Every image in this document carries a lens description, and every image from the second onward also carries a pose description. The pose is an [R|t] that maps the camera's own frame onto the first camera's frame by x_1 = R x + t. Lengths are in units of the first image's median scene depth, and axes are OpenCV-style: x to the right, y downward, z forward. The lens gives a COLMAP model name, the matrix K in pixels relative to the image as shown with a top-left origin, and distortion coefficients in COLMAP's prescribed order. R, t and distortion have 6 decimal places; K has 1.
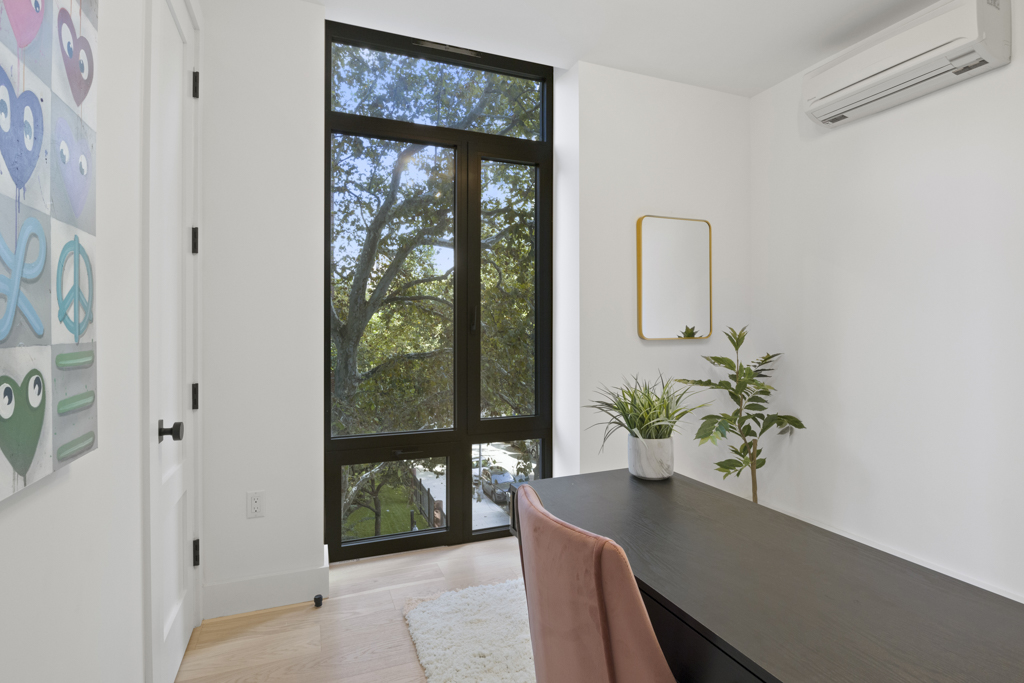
lens RADIAL K [[520.0, 0, 518.8], [0, 520.0, 324.9], [0, 0, 1]] dist [-0.007903, -0.000874]
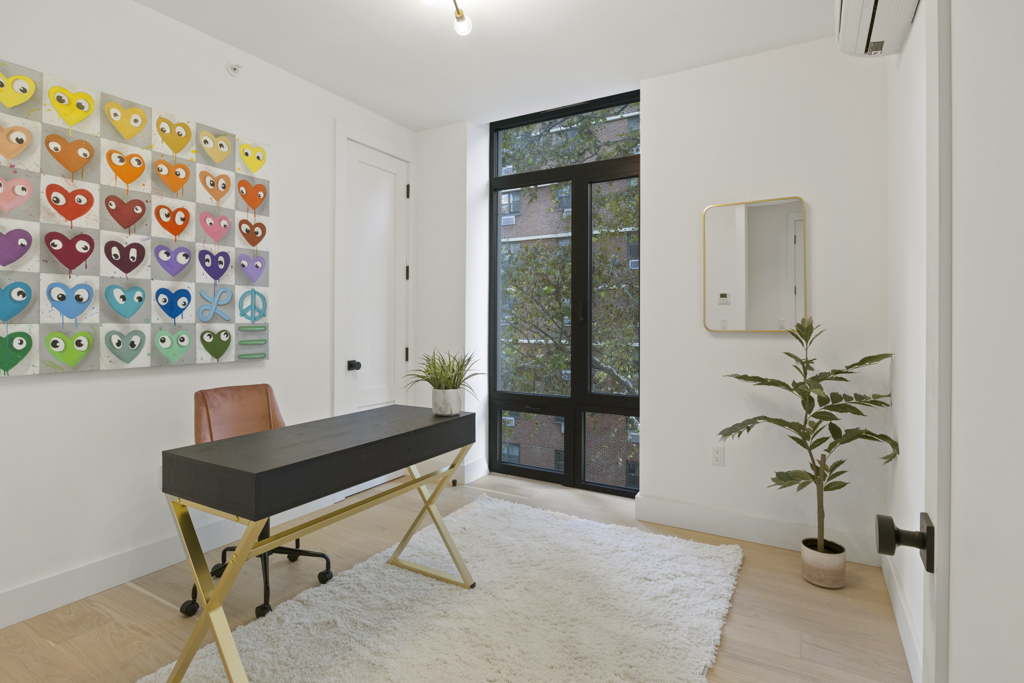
lens RADIAL K [[577.8, 0, 584.1], [0, 577.8, 312.3], [0, 0, 1]] dist [-0.001112, -0.000303]
pose [[0.616820, -0.006167, -0.787080, 1.451647], [0.001182, 0.999975, -0.006910, -0.001403], [0.787103, 0.003332, 0.616812, 0.197031]]
